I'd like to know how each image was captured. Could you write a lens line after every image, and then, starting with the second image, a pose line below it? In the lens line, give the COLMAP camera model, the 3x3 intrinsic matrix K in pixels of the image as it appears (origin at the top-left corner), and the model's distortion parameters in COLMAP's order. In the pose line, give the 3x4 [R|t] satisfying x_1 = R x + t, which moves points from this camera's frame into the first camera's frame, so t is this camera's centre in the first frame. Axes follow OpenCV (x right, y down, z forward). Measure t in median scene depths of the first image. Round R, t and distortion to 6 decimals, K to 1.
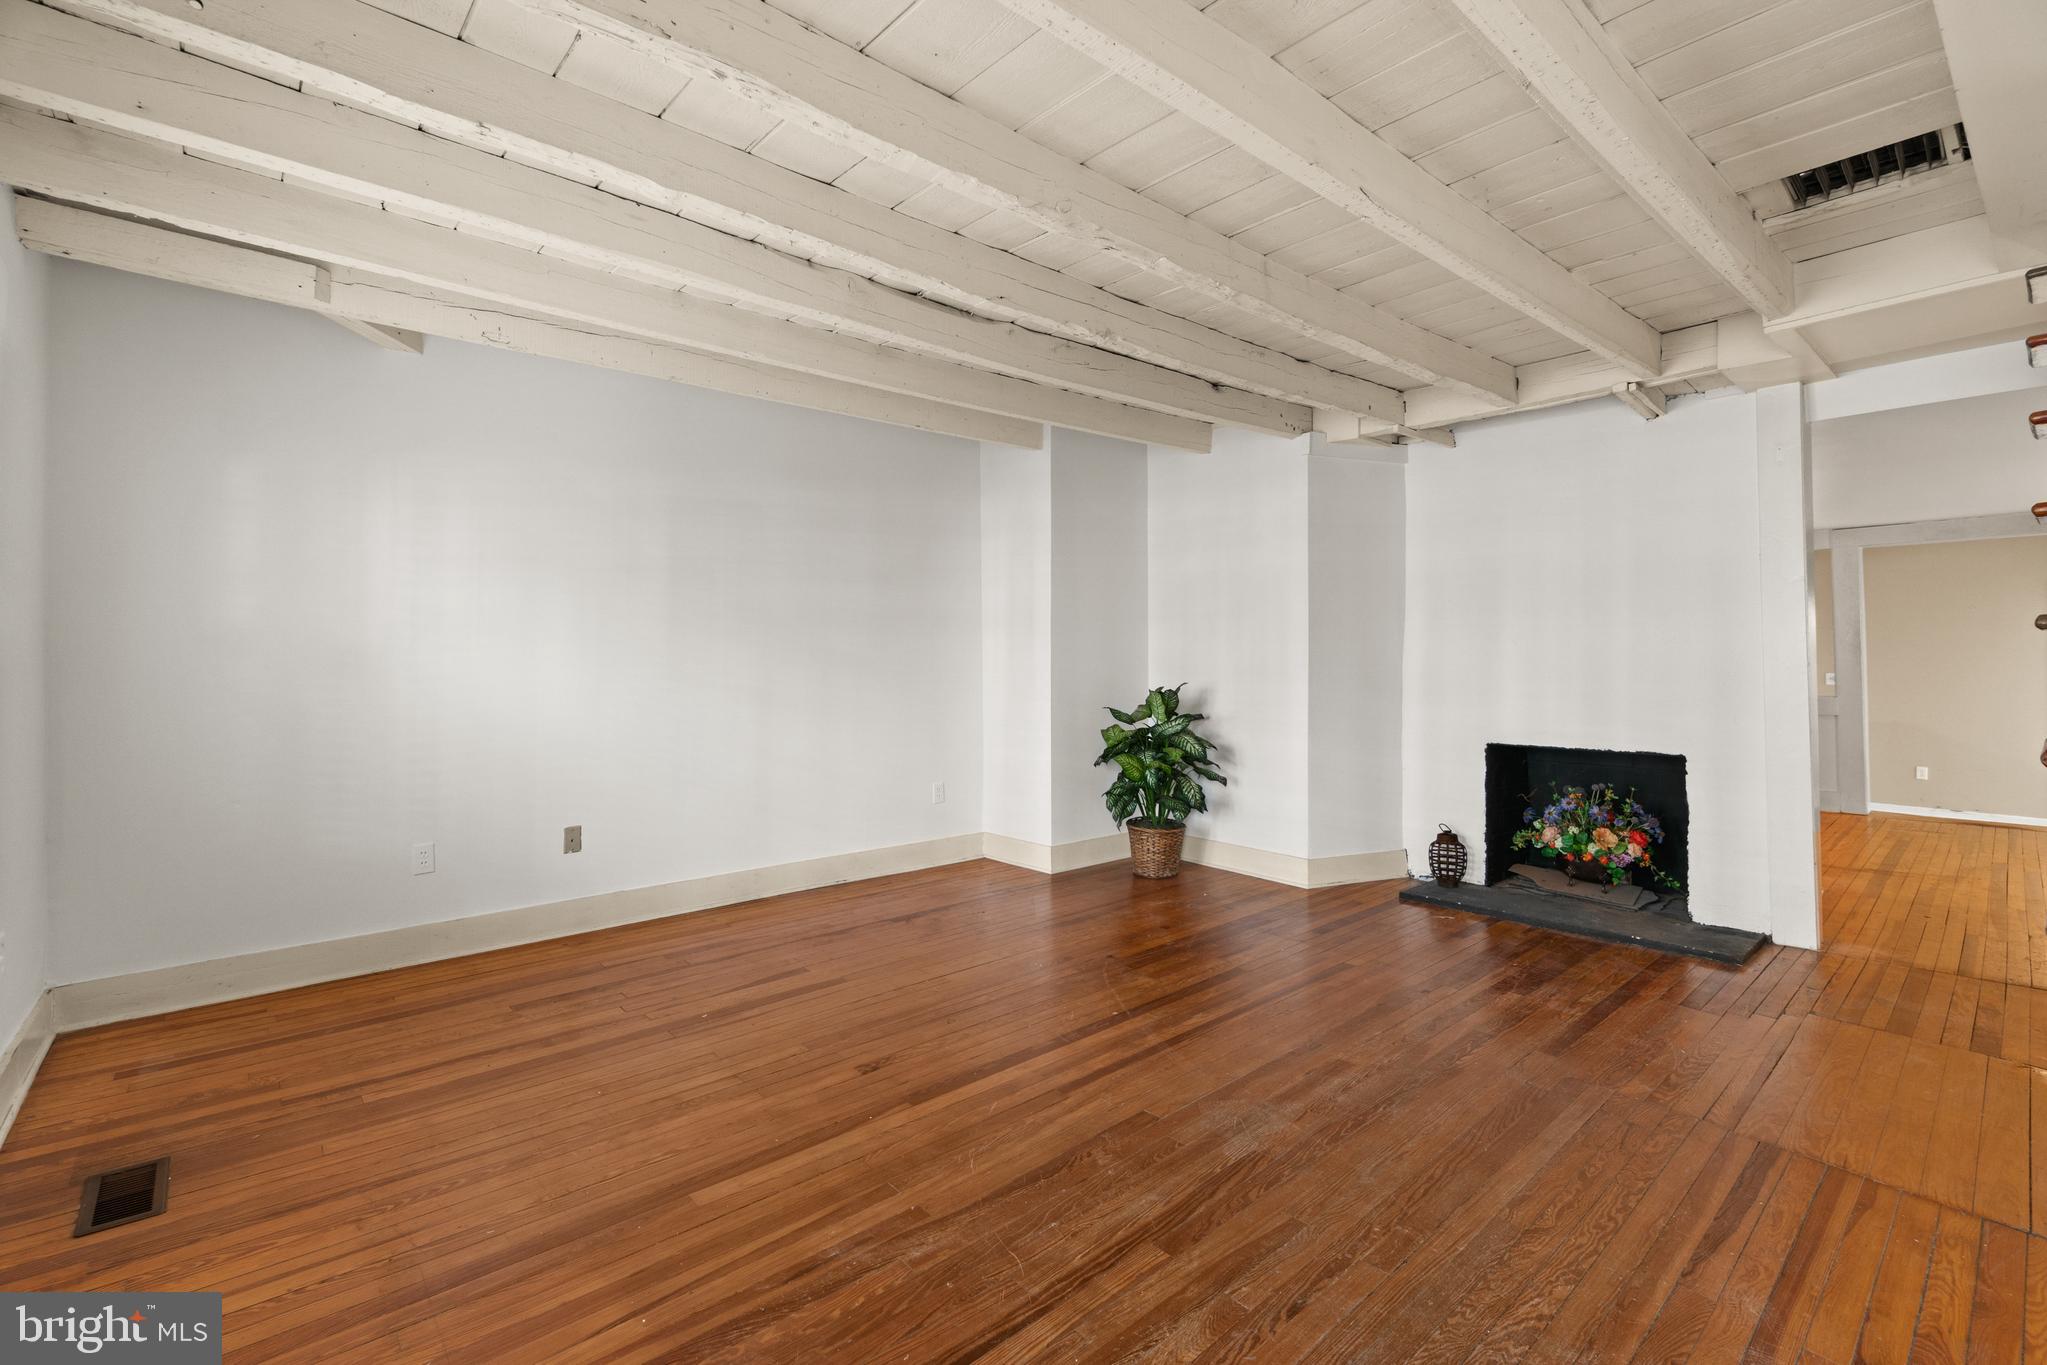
lens RADIAL K [[894.4, 0, 1022.6], [0, 894.4, 639.9], [0, 0, 1]] dist [0.000018, 0.000026]
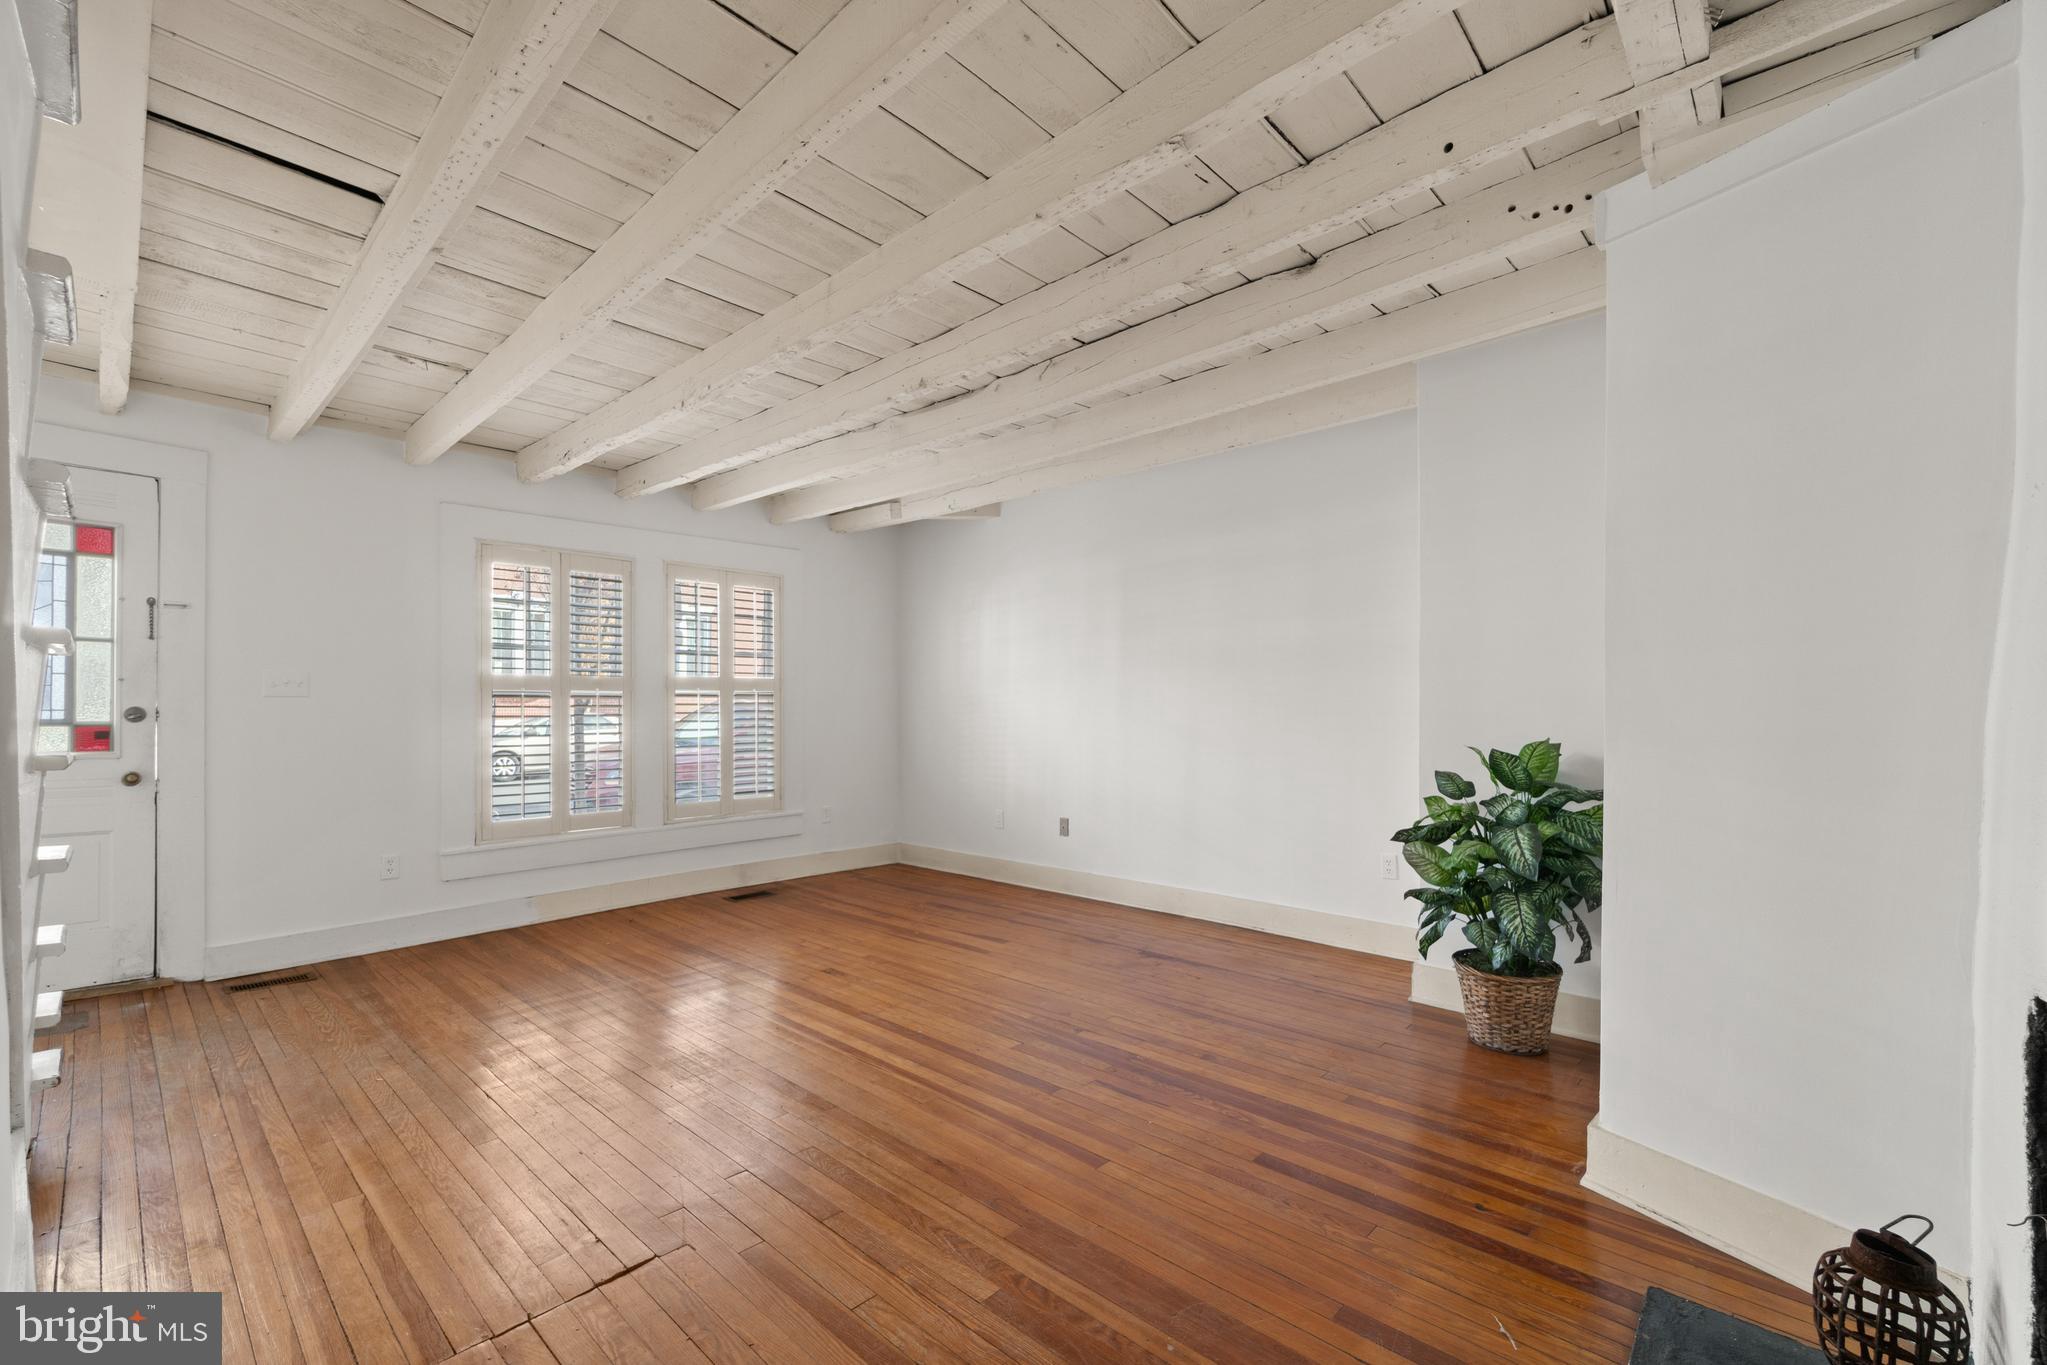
lens RADIAL K [[884.0, 0, 1008.2], [0, 884.0, 698.8], [0, 0, 1]] dist [-0.001856, -0.000532]
pose [[0.096155, -0.005516, -0.995351, 0.820709], [0.016504, 0.999856, -0.003947, 0.021177], [0.995230, -0.016048, 0.096232, 0.717815]]
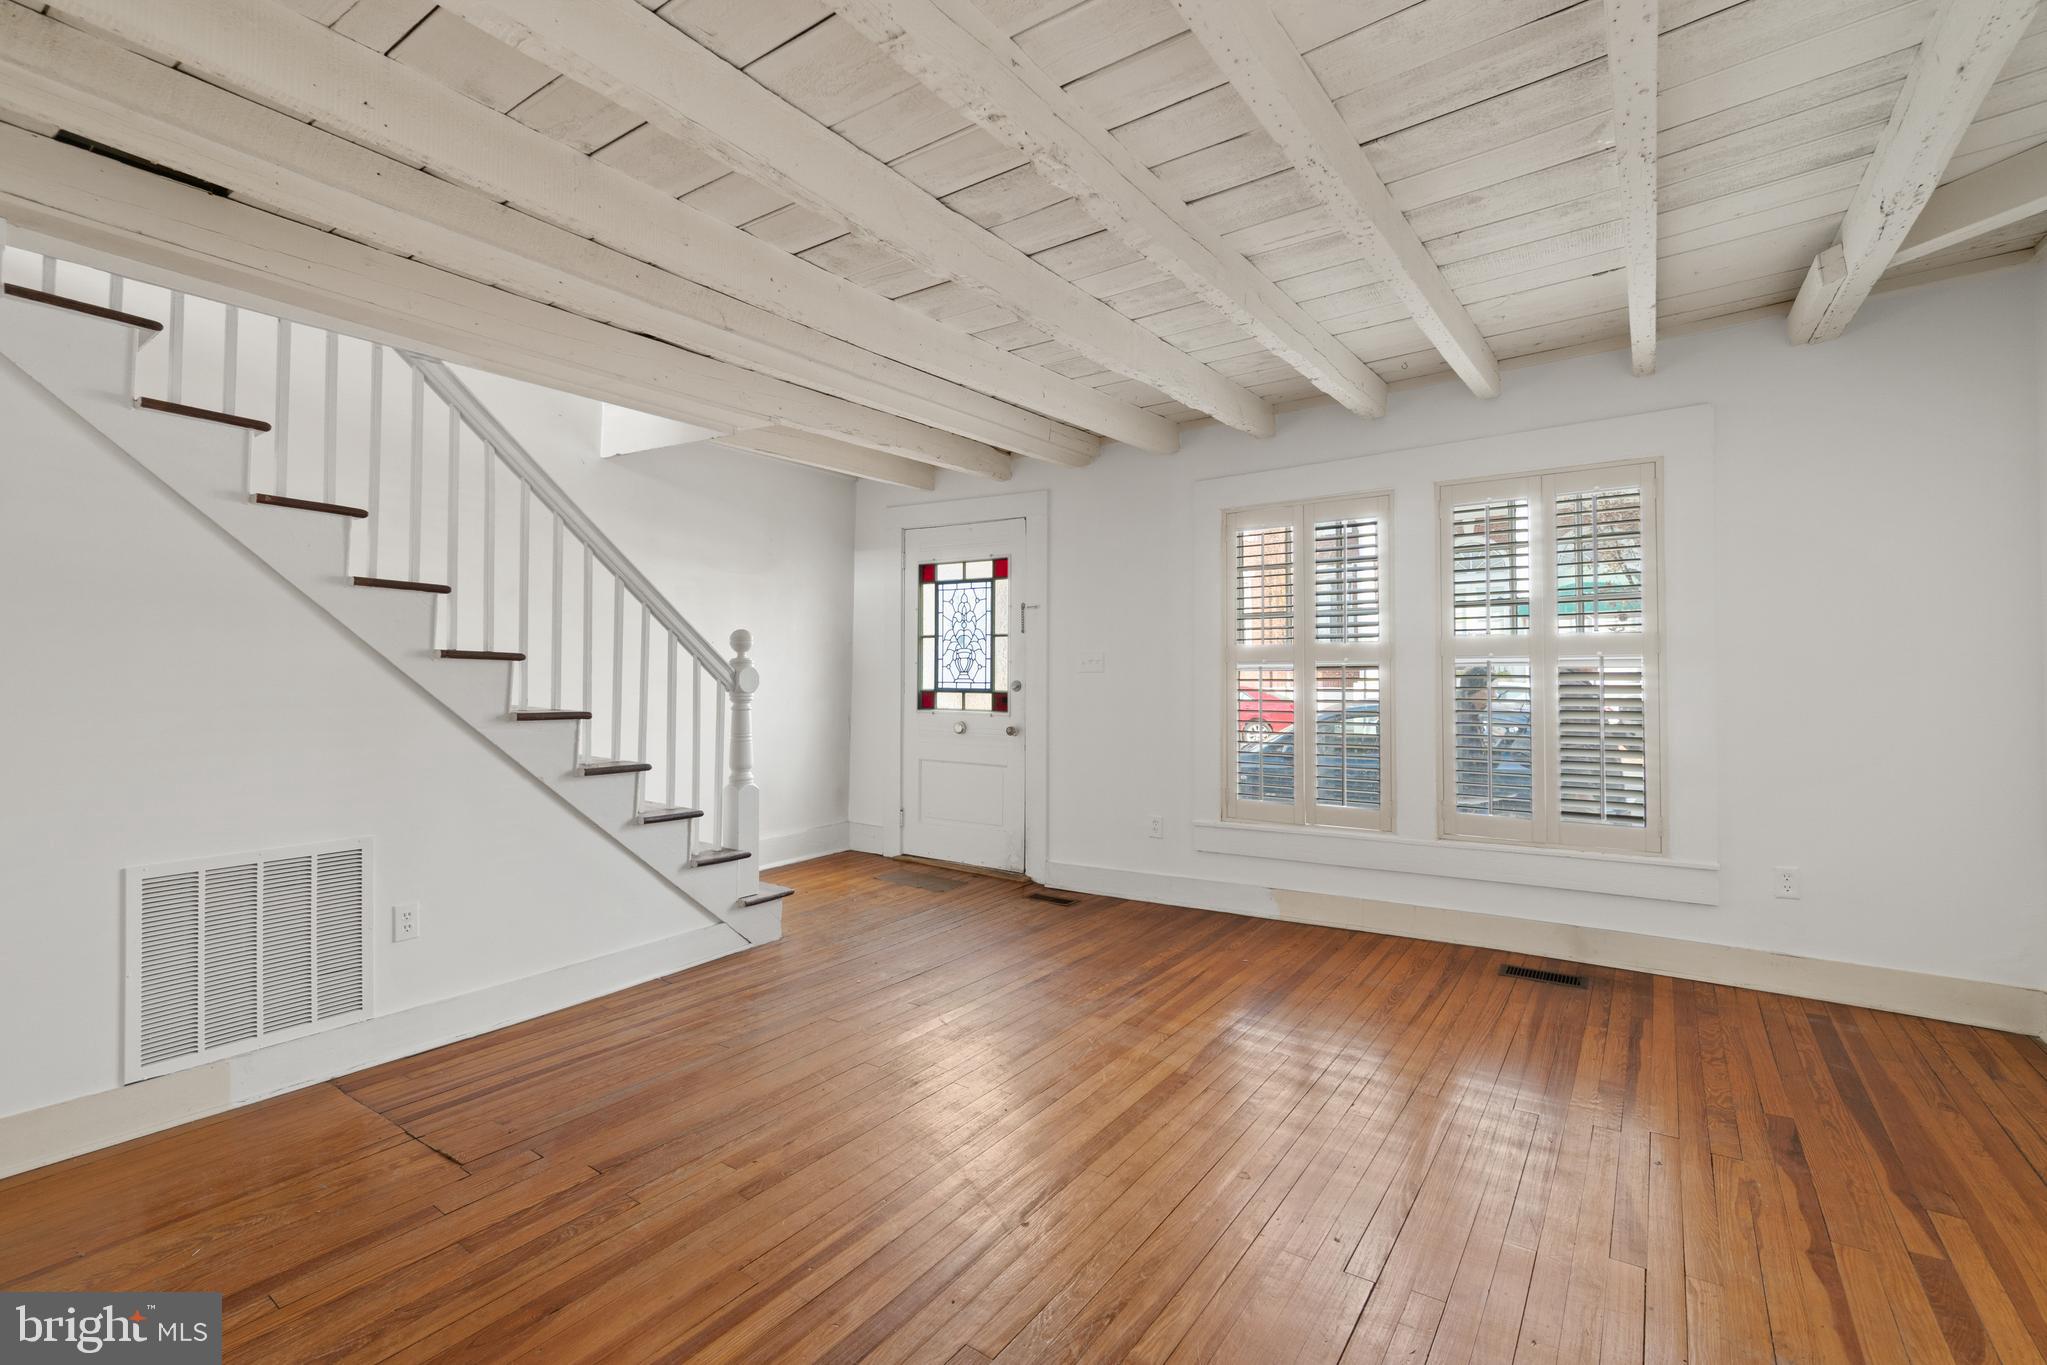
lens RADIAL K [[893.8, 0, 1023.5], [0, 893.8, 682.5], [0, 0, 1]] dist [-0.000381, 0.000040]
pose [[-0.973768, 0.009789, -0.227333, 0.174345], [0.011947, 0.999896, -0.008119, 0.024030], [0.227230, -0.010622, -0.973783, 1.155437]]
